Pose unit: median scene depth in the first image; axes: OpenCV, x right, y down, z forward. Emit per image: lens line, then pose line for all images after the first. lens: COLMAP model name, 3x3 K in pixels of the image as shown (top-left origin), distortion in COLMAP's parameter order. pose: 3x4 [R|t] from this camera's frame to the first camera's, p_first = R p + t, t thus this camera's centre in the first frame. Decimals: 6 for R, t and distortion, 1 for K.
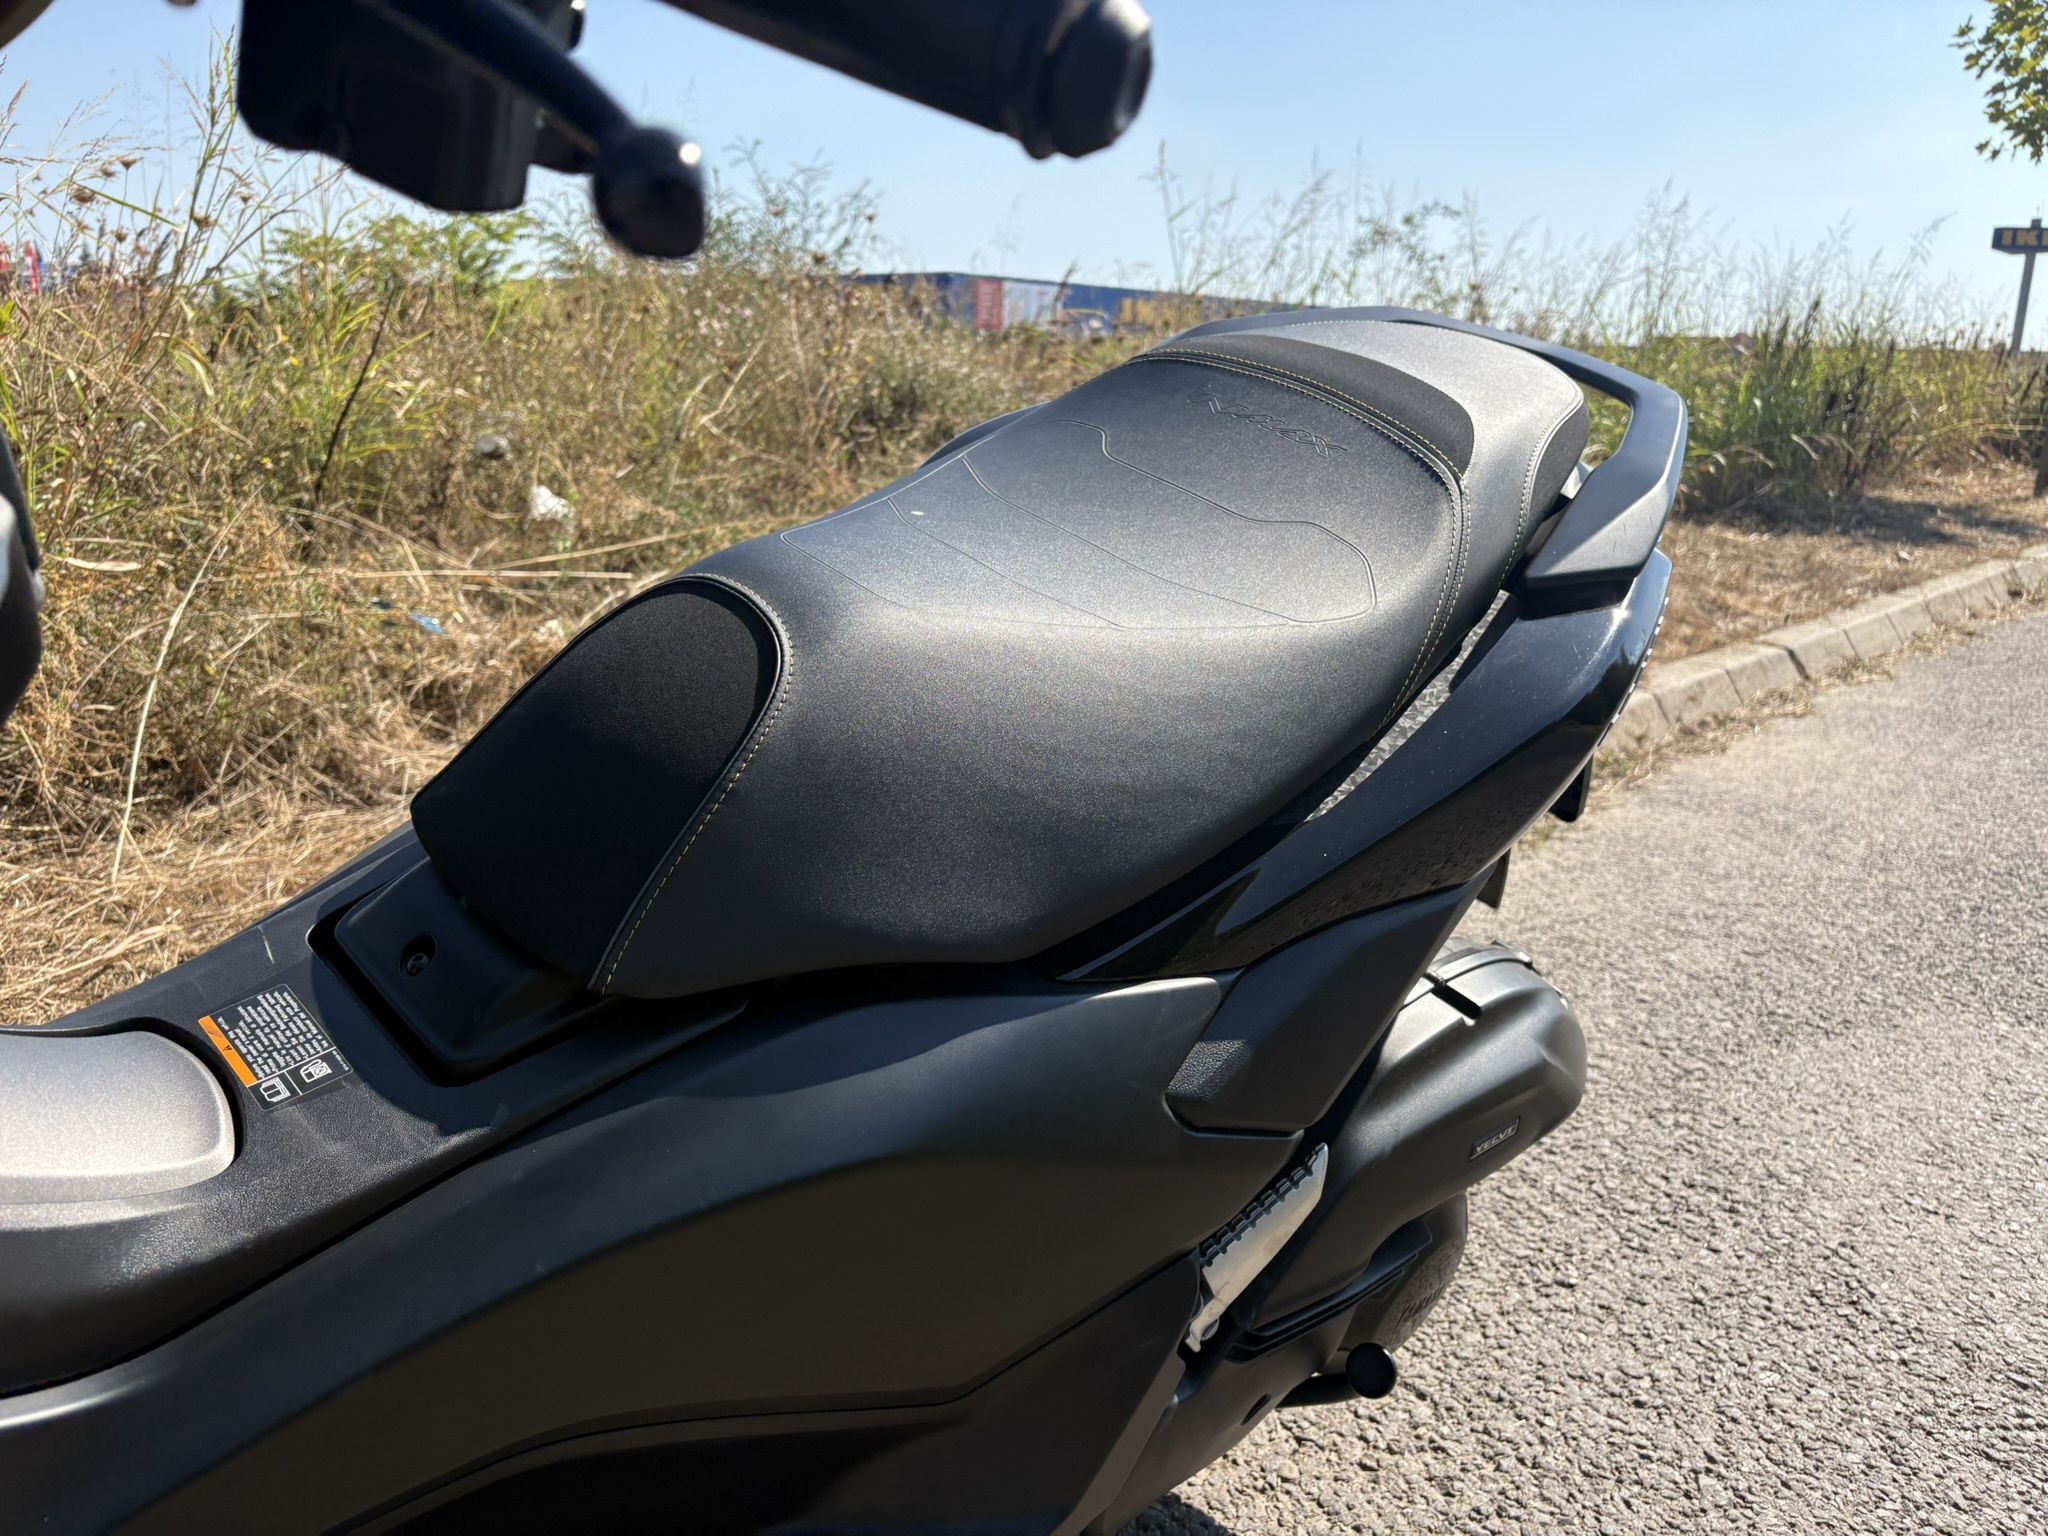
lens RADIAL K [[1570.2, 0, 1031.0], [0, 1570.2, 777.0], [0, 0, 1]] dist [0.071960, -0.088309]
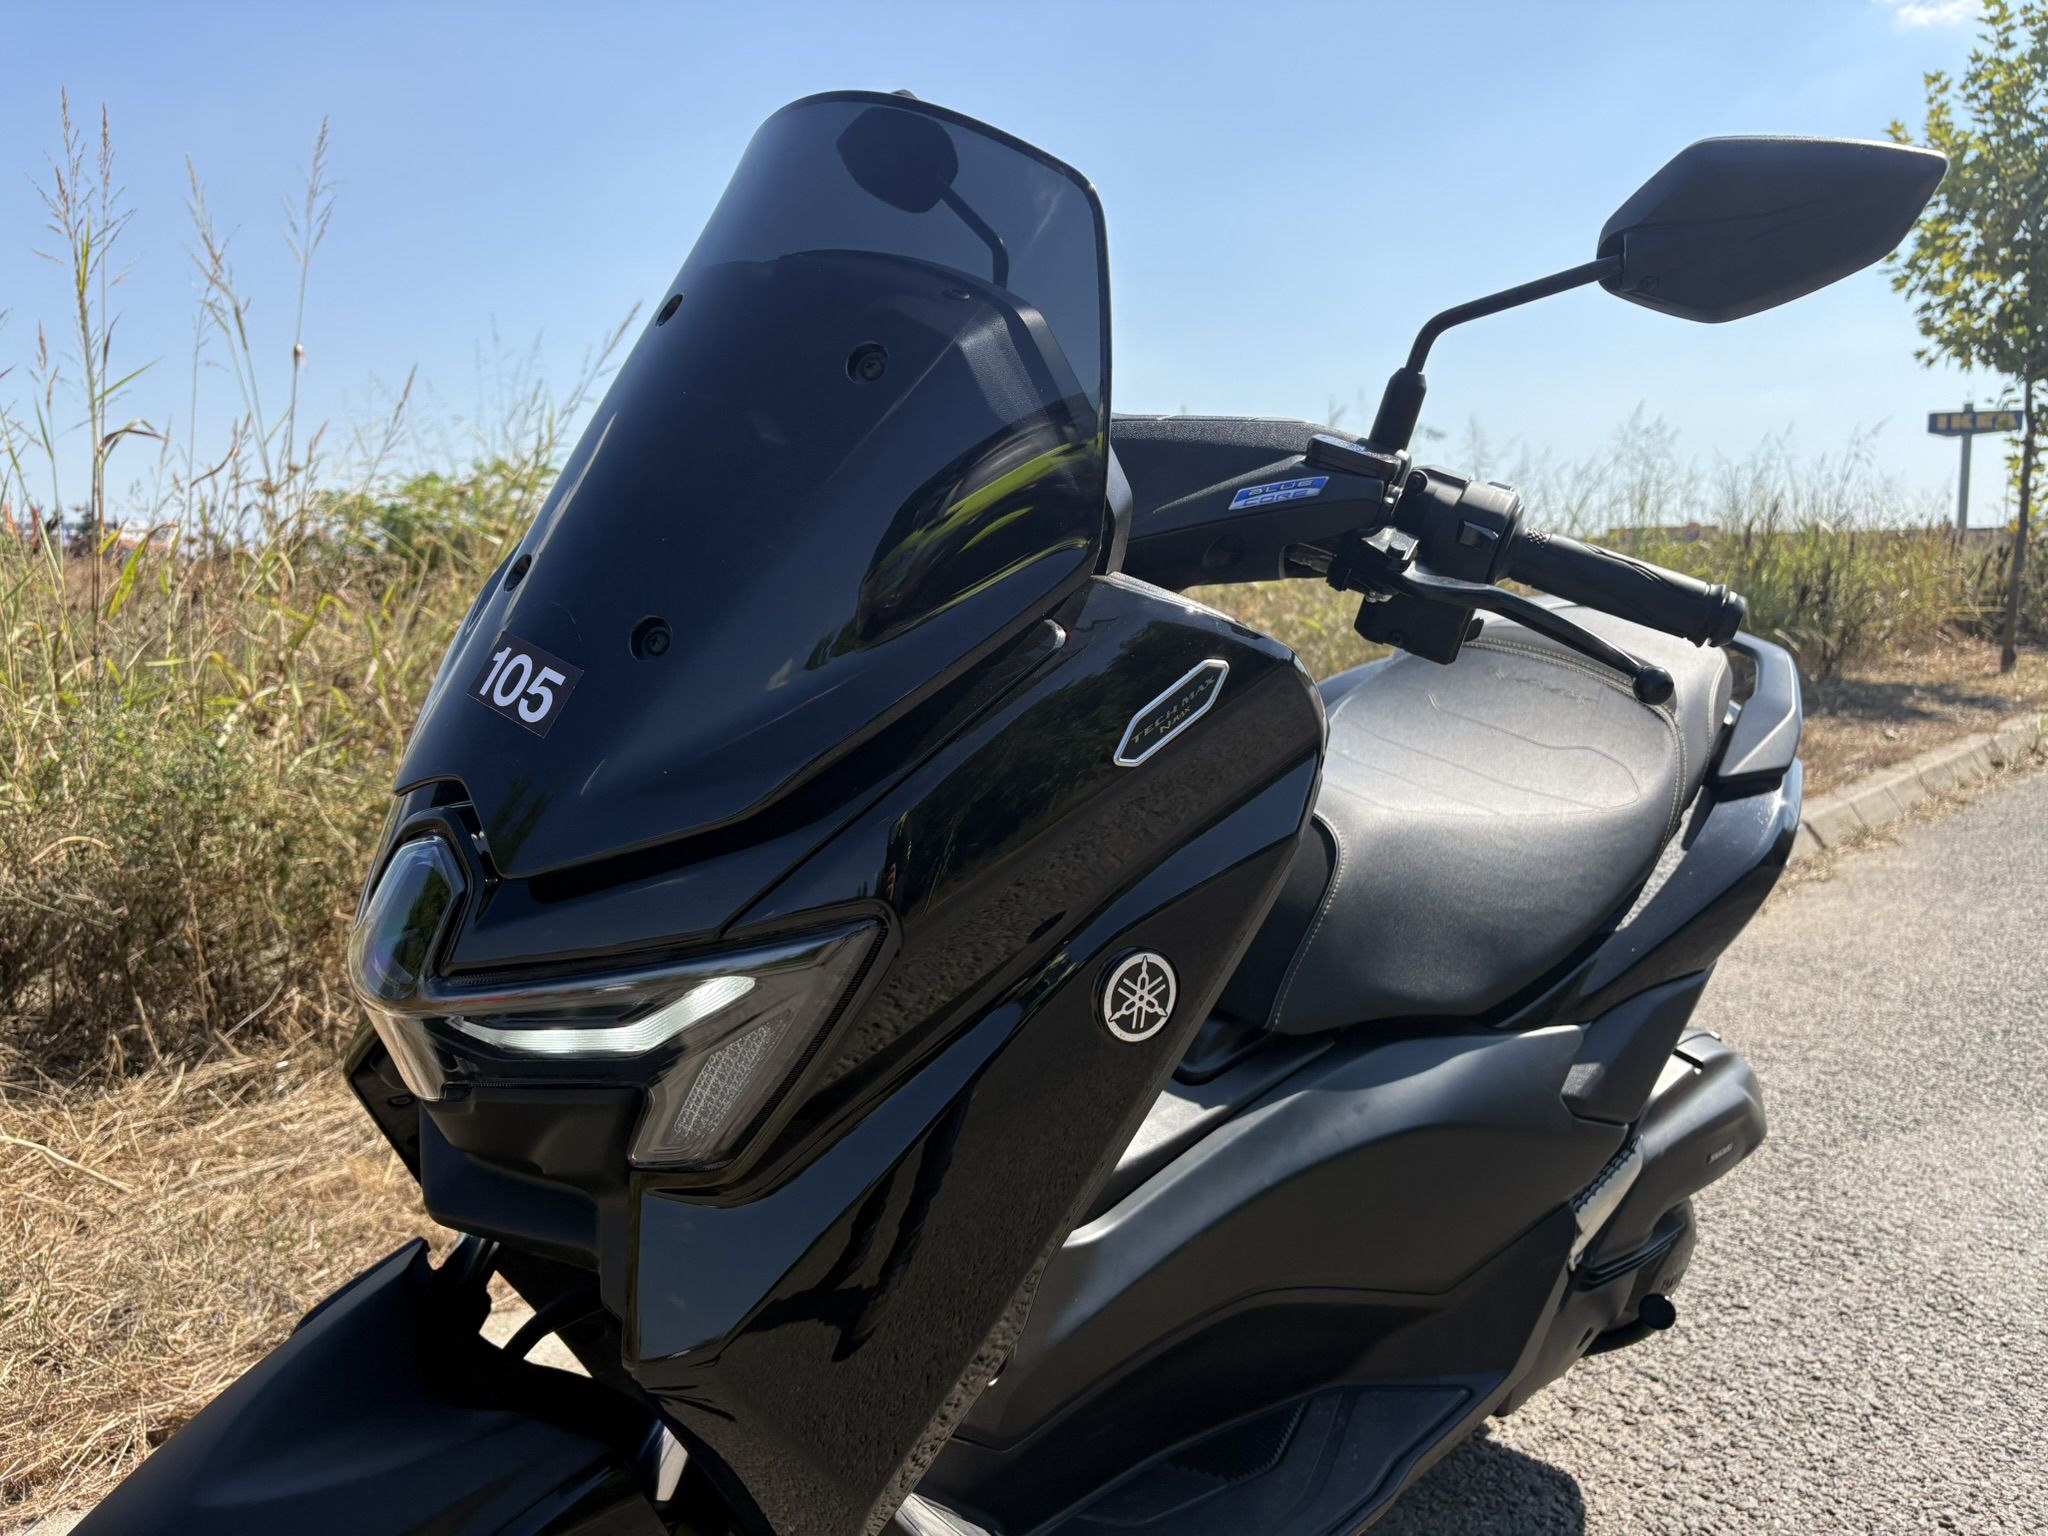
lens RADIAL K [[1584.5, 0, 1024.0], [0, 1584.5, 768.0], [0, 0, 1]] dist [0.059829, -0.076939]
pose [[0.999215, -0.038702, 0.008397, -0.184559], [0.039477, 0.990276, -0.133396, 0.023882], [-0.003153, 0.133623, 0.991027, -0.272882]]
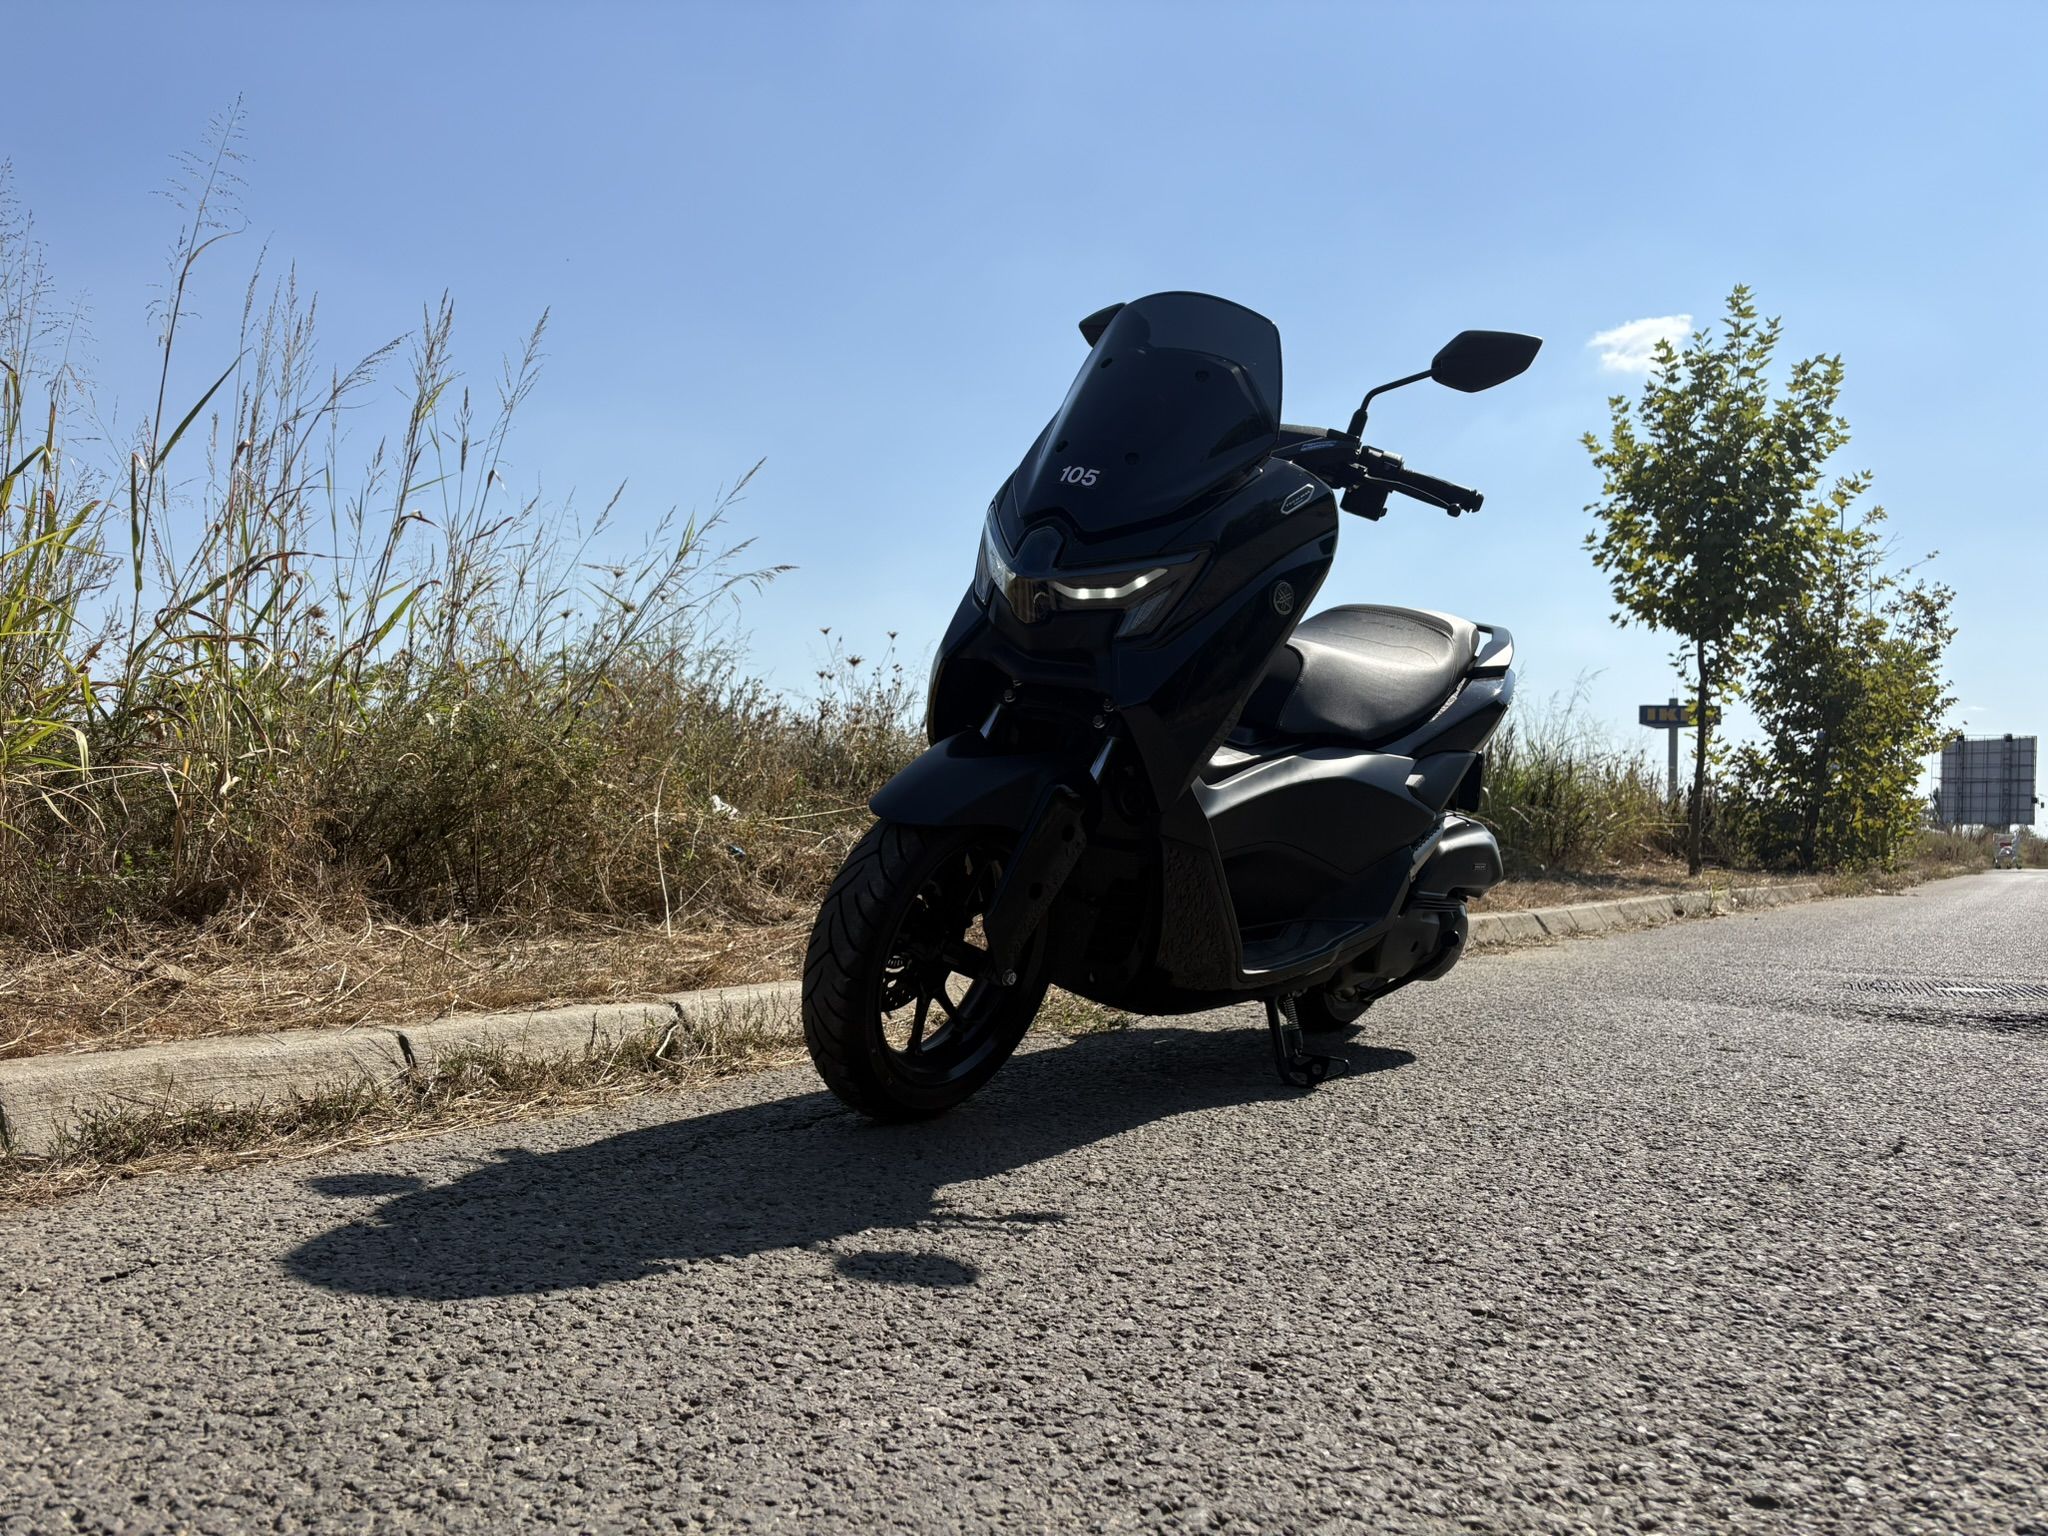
lens RADIAL K [[1570.2, 0, 1031.0], [0, 1570.2, 777.0], [0, 0, 1]] dist [0.071960, -0.088309]
pose [[0.988287, 0.001962, 0.152594, -0.485531], [0.040830, 0.960065, -0.276782, 0.428806], [-0.147043, 0.279771, 0.948740, -0.838869]]
